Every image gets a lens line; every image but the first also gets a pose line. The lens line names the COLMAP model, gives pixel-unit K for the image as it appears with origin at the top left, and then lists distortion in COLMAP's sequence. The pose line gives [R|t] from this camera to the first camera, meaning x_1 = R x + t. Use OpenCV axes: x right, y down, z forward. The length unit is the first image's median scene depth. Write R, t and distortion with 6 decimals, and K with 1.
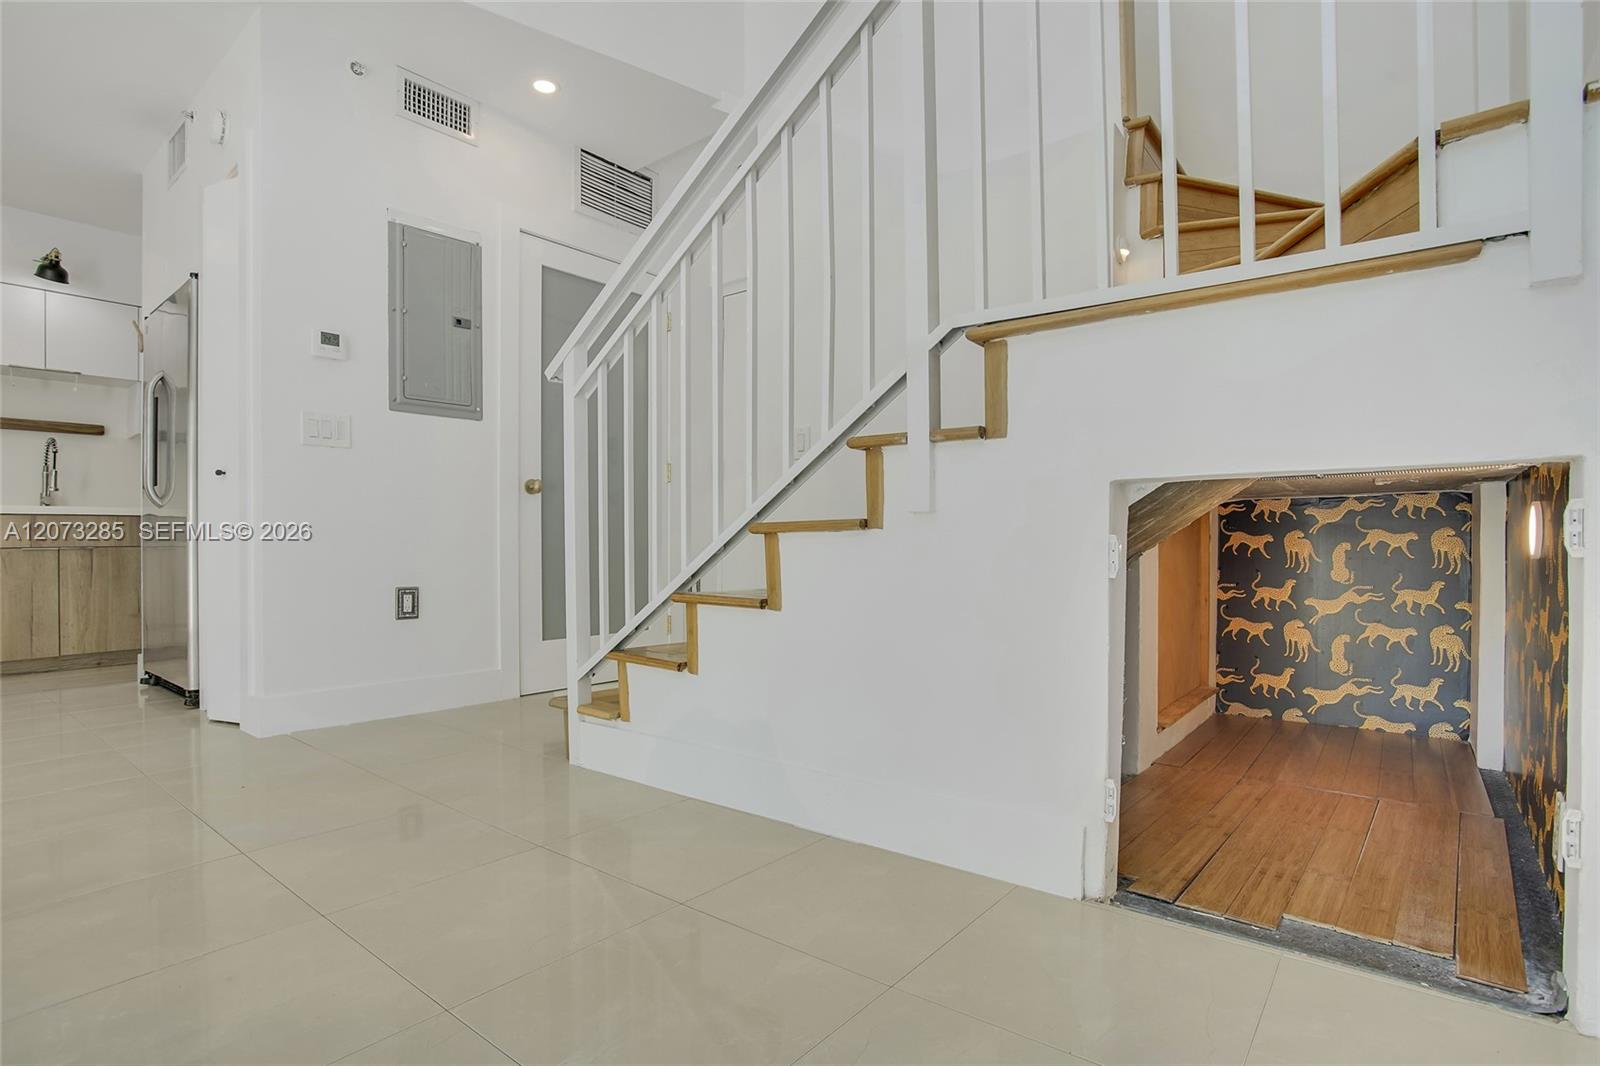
lens RADIAL K [[798.6, 0, 791.4], [0, 798.6, 537.5], [0, 0, 1]] dist [-0.068967, 0.029446]
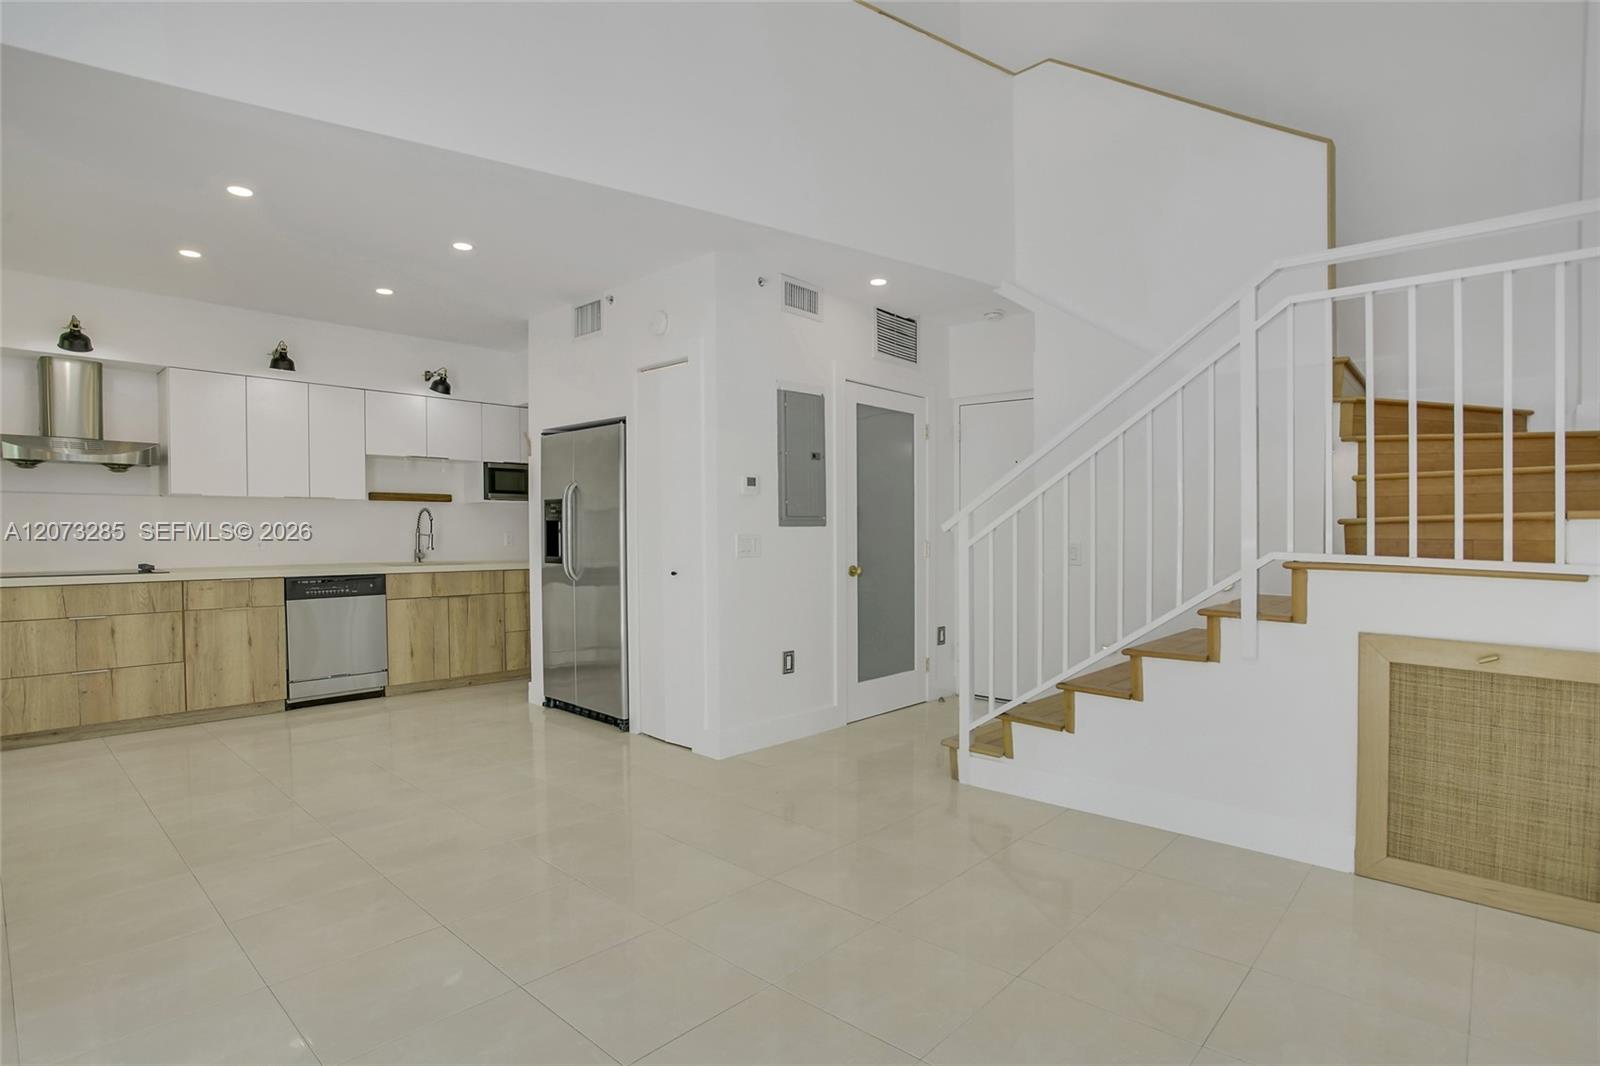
lens RADIAL K [[790.3, 0, 804.7], [0, 790.3, 550.9], [0, 0, 1]] dist [-0.066705, 0.032844]
pose [[0.999011, 0.013106, -0.042484, -0.358863], [-0.011275, 0.999008, 0.043073, -0.158827], [0.043006, -0.042551, 0.998168, -0.365227]]
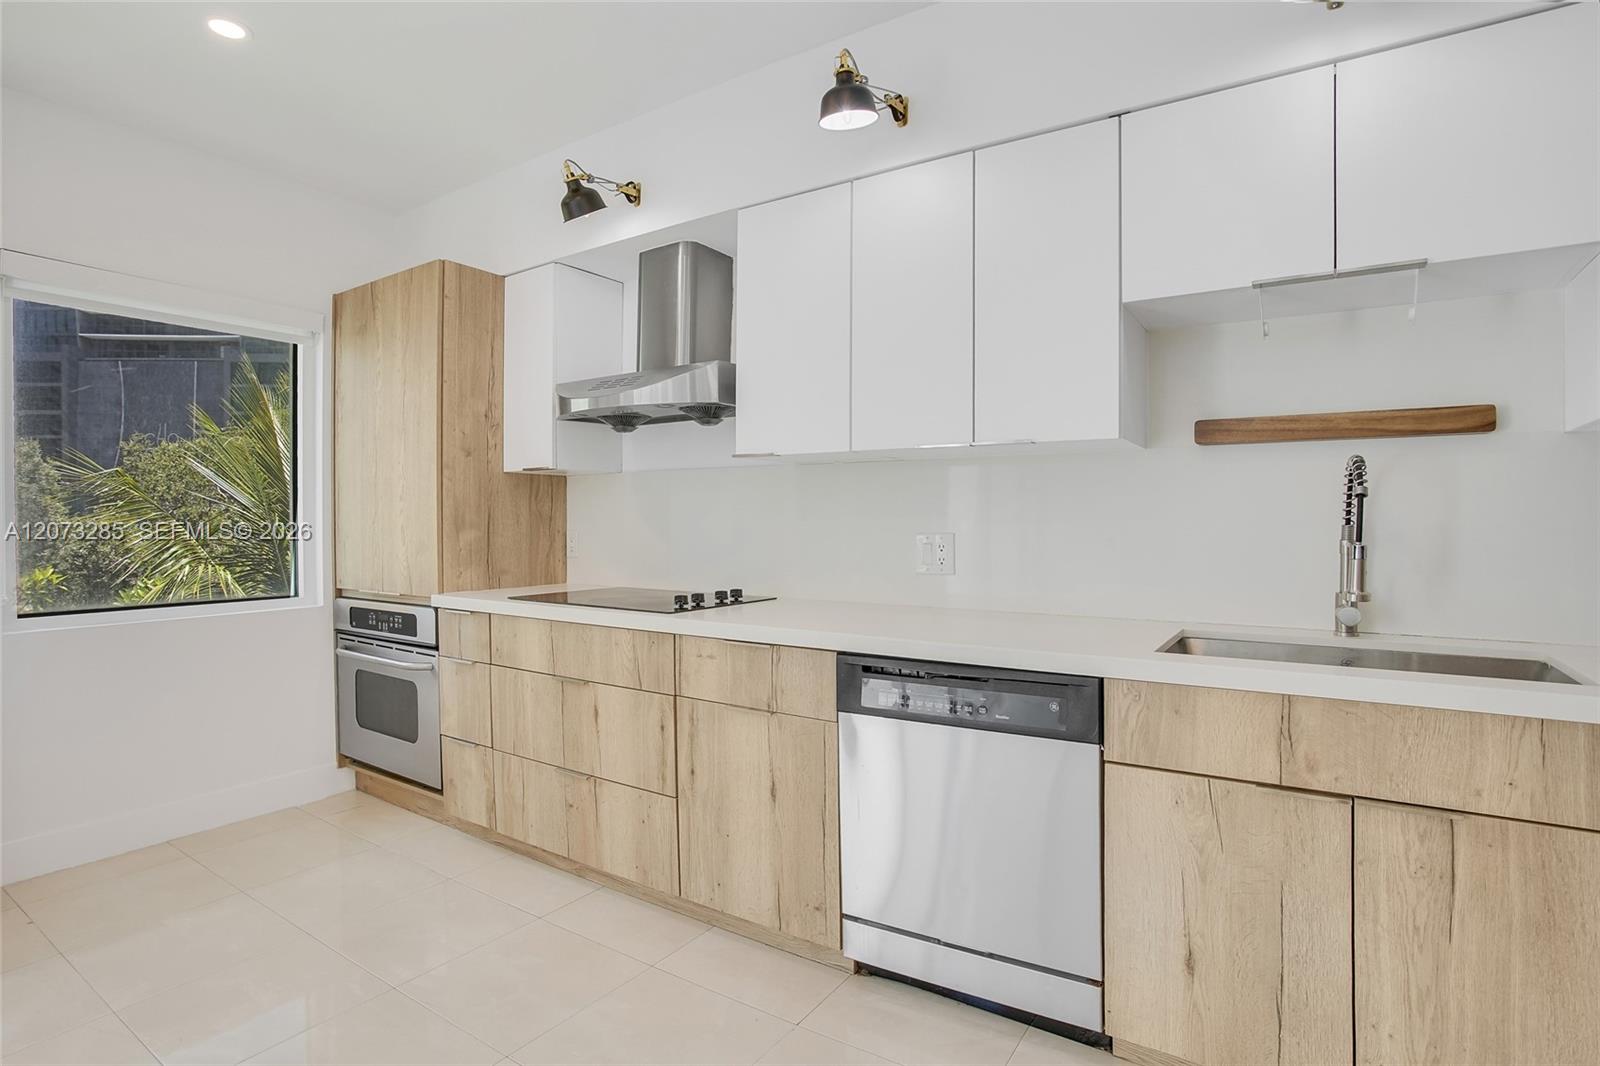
lens RADIAL K [[798.6, 0, 791.4], [0, 798.6, 537.5], [0, 0, 1]] dist [-0.068967, 0.029446]
pose [[0.115835, 0.034978, -0.992652, -0.805808], [0.013576, 0.999231, 0.036794, -0.141064], [0.993176, -0.017739, 0.115271, 0.886813]]
